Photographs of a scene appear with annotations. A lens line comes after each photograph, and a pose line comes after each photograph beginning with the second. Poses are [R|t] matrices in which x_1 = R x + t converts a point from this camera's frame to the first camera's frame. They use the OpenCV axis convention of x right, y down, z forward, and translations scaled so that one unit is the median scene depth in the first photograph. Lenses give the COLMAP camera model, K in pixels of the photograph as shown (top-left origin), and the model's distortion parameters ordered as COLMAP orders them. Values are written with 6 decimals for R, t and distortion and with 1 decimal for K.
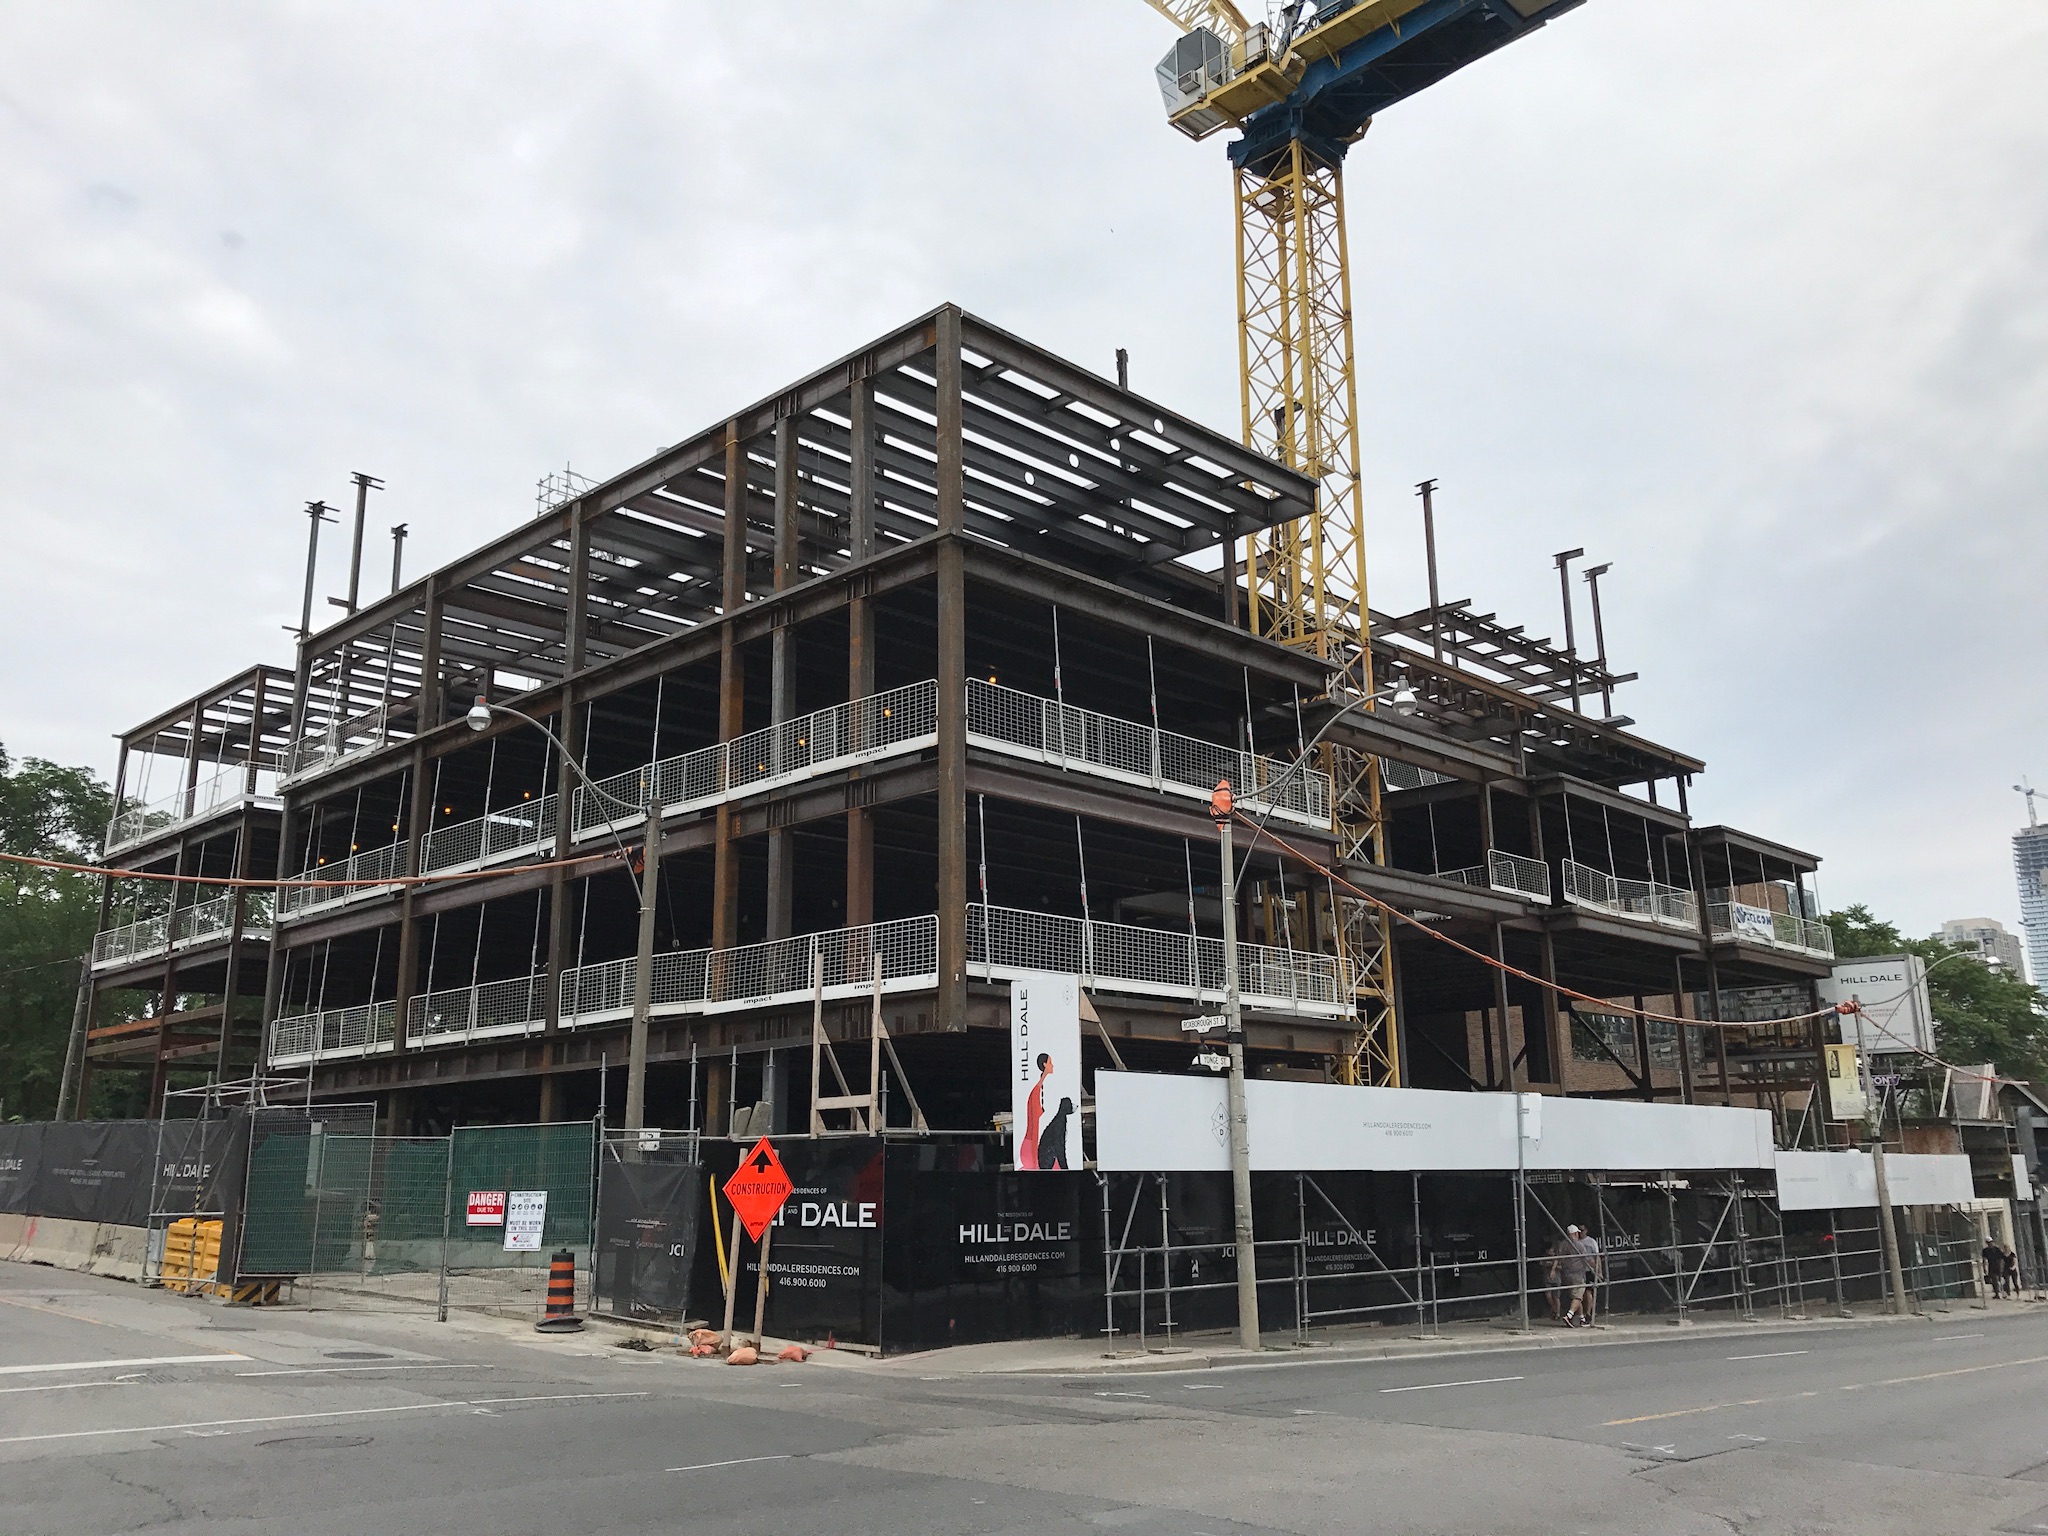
lens RADIAL K [[1690.0, 0, 994.1], [0, 1690.0, 757.9], [0, 0, 1]] dist [0.064667, -0.093859]
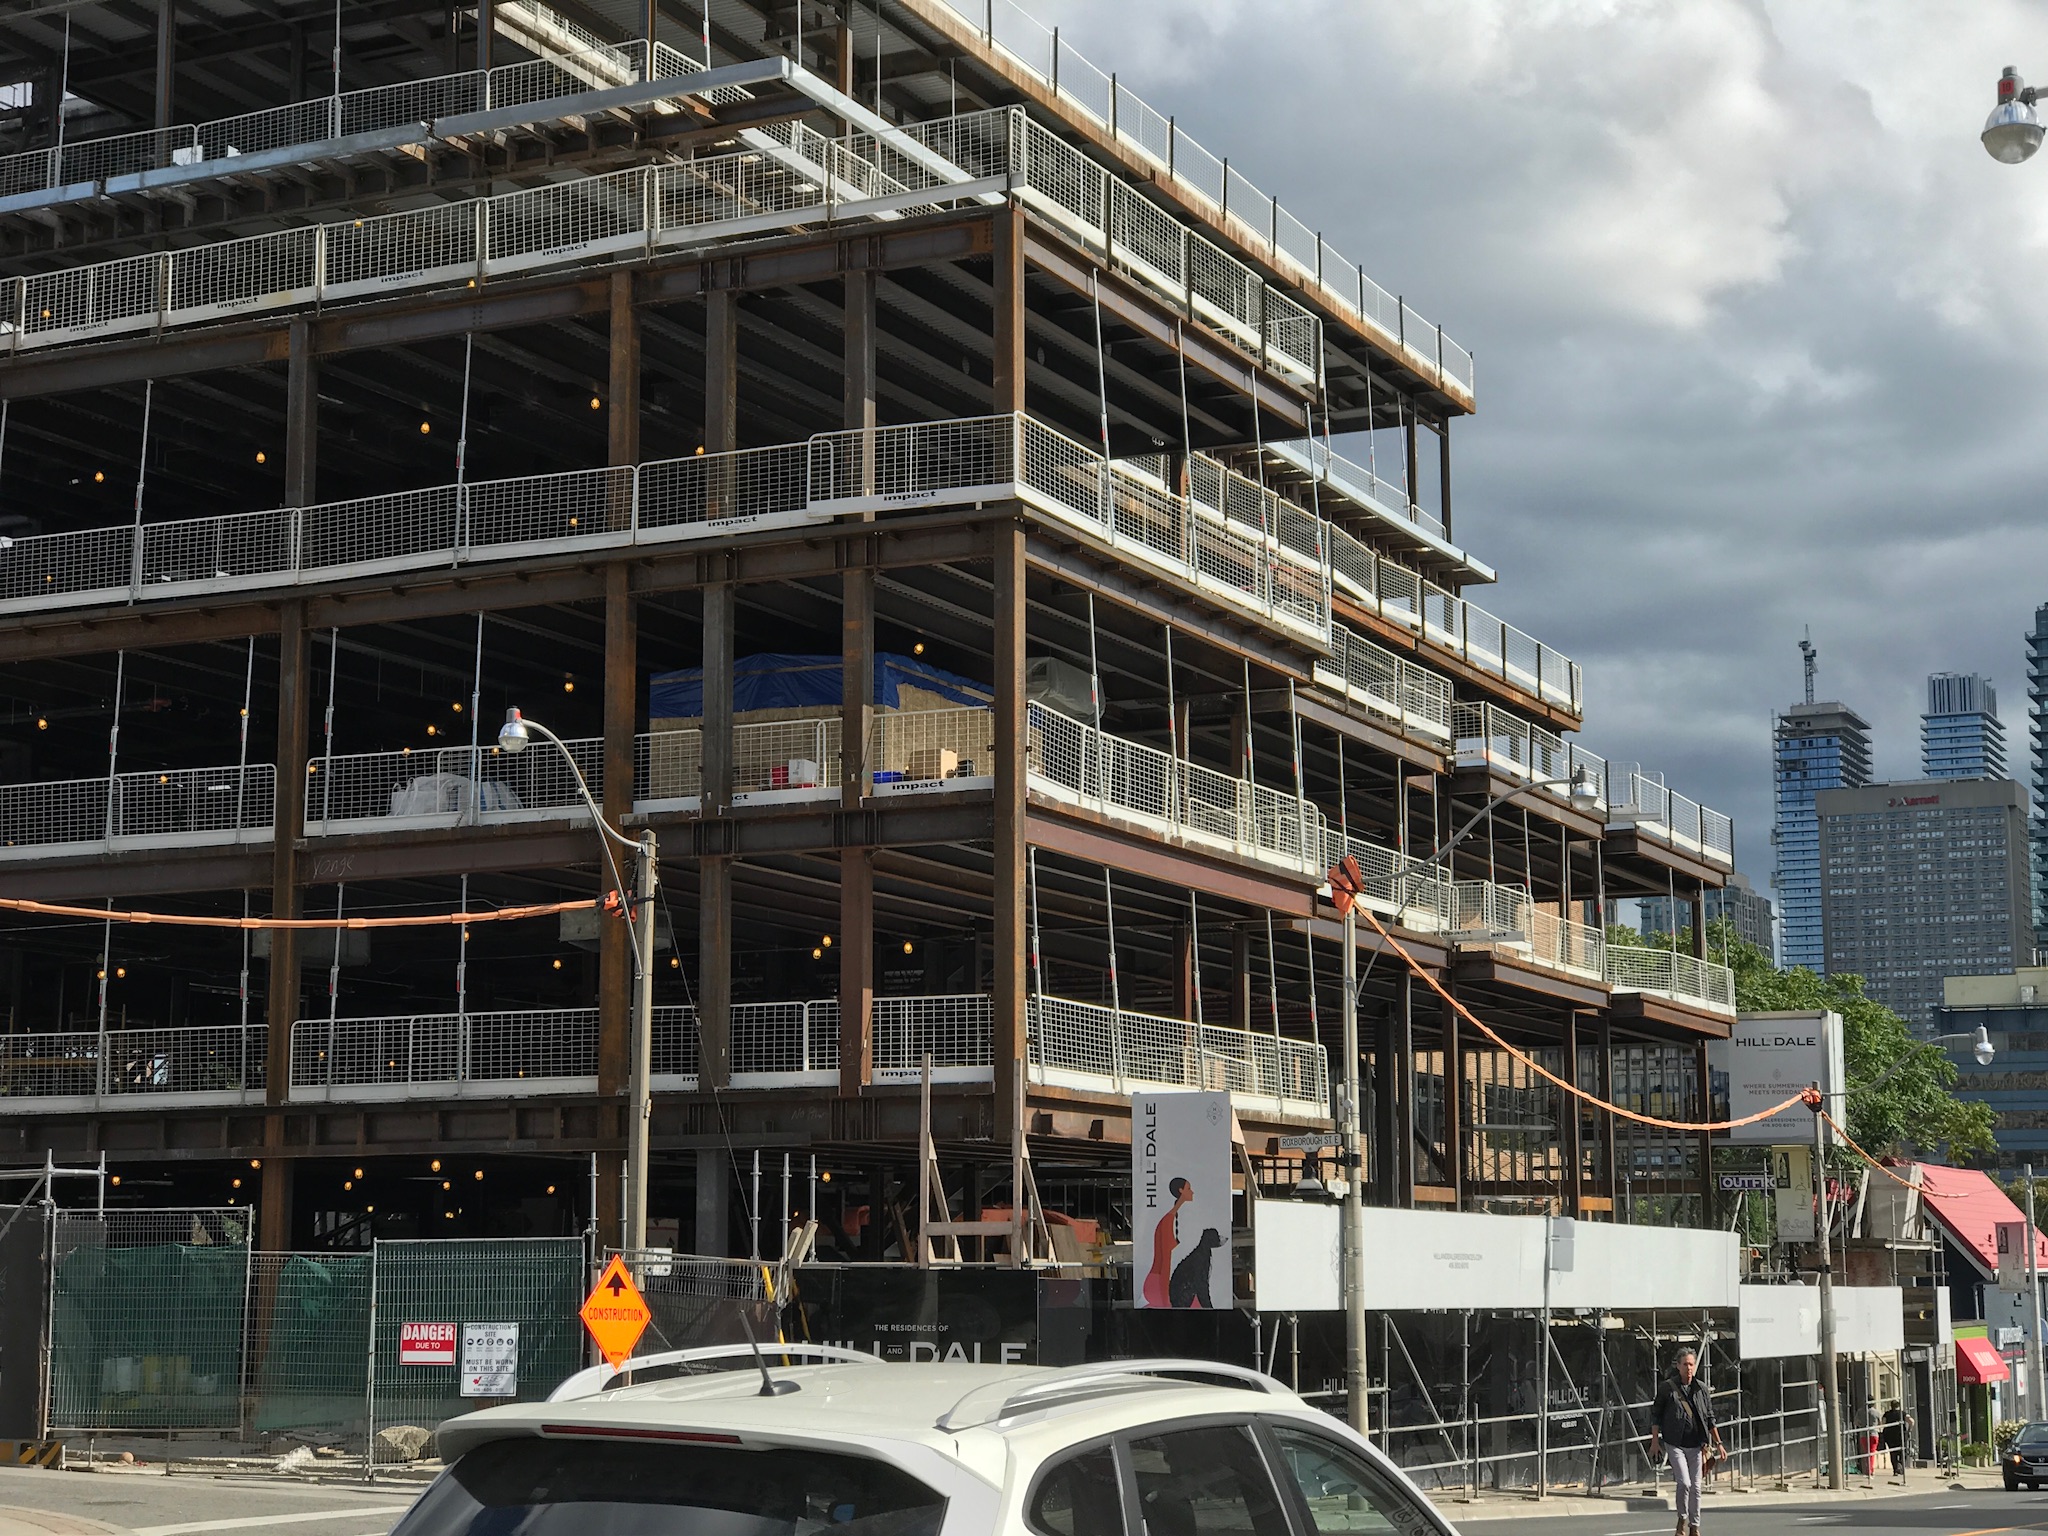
lens RADIAL K [[3362.0, 0, 995.0], [0, 3362.0, 774.3], [0, 0, 1]] dist [0.073890, 0.000000]
pose [[0.949608, 0.060870, 0.307473, -0.514423], [-0.088347, 0.993168, 0.076238, -0.131543], [-0.300732, -0.099561, 0.948498, -0.504253]]
